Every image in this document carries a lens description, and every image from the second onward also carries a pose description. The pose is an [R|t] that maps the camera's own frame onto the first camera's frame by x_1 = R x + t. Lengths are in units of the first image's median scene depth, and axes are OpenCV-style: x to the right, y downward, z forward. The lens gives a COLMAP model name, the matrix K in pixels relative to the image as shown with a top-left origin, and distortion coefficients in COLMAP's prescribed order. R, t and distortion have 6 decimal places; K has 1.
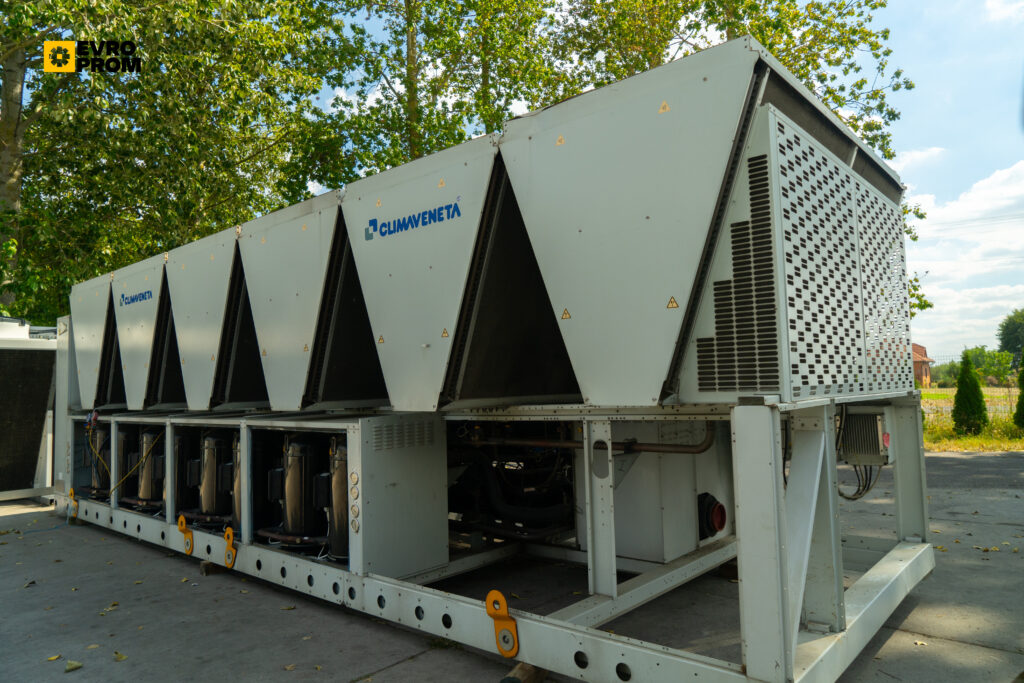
lens RADIAL K [[686.8, 0, 512.0], [0, 686.8, 341.5], [0, 0, 1]] dist [-0.003505, -0.001597]
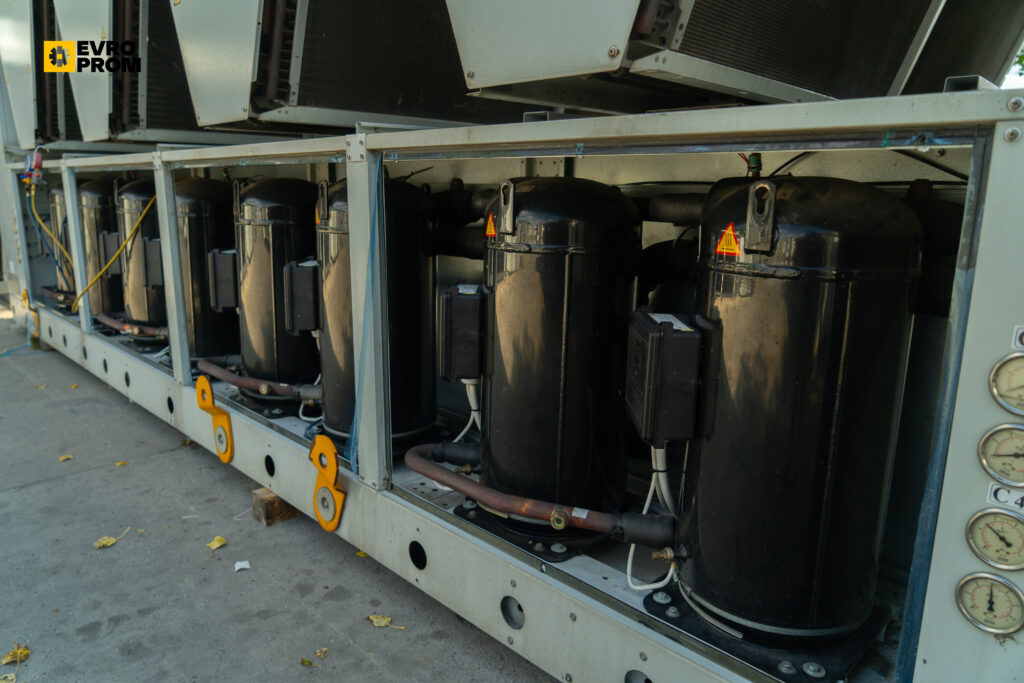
lens RADIAL K [[686.8, 0, 512.0], [0, 686.8, 341.5], [0, 0, 1]] dist [-0.003505, -0.001597]
pose [[0.997699, 0.055330, -0.039189, -0.253995], [-0.042426, 0.960303, 0.275714, 0.098185], [0.052889, -0.273417, 0.960441, 0.563418]]
